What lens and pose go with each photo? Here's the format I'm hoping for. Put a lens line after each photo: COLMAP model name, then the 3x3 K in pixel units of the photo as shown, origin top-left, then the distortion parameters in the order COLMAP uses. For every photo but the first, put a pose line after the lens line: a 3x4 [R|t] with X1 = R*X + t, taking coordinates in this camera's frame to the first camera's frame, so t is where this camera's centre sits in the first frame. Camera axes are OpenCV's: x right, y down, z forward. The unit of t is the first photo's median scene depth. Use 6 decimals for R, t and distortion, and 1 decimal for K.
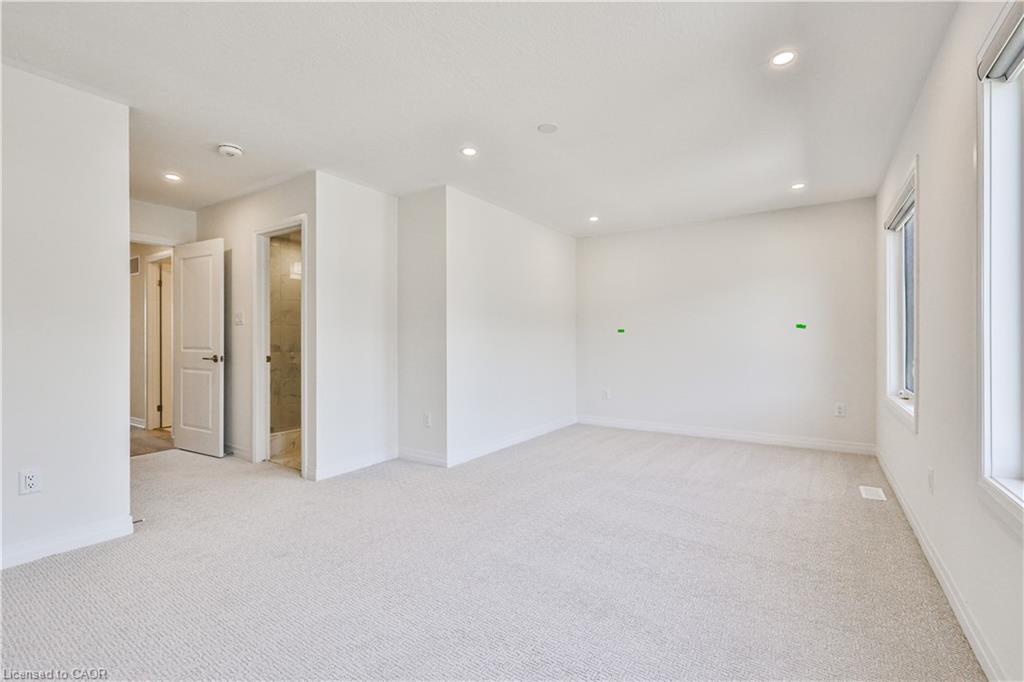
lens RADIAL K [[441.3, 0, 518.1], [0, 441.3, 337.6], [0, 0, 1]] dist [-0.000383, 0.000700]
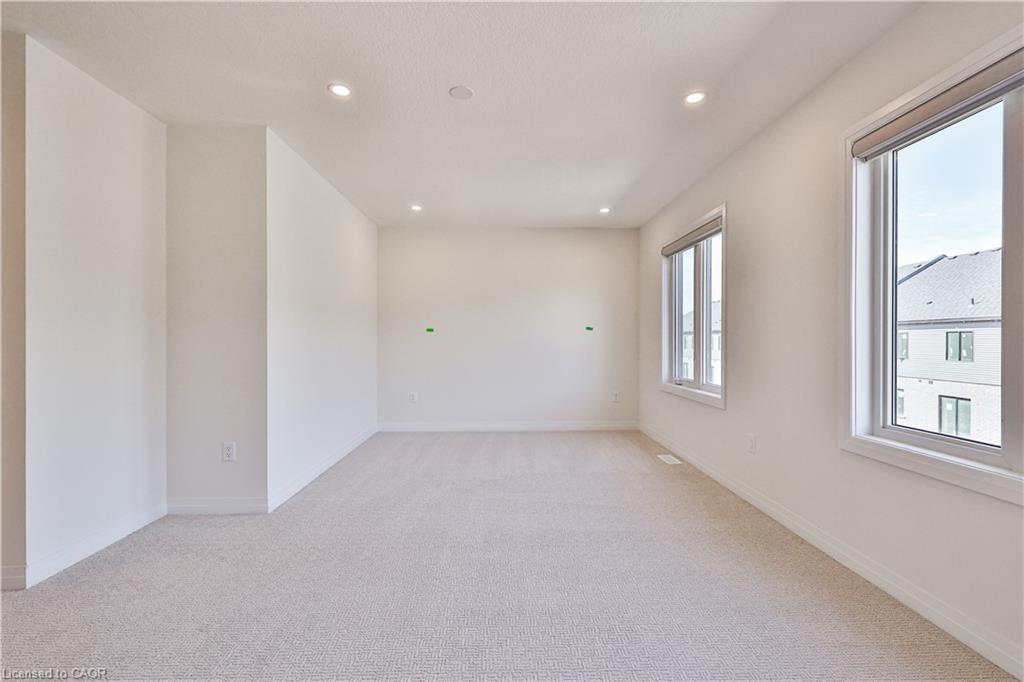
lens RADIAL K [[441.3, 0, 507.0], [0, 441.3, 338.3], [0, 0, 1]] dist [-0.000383, 0.000700]
pose [[0.820978, 0.004760, 0.570940, -0.242602], [-0.006197, 0.999981, 0.000573, 0.001625], [-0.570926, -0.004009, 0.820992, 0.167207]]
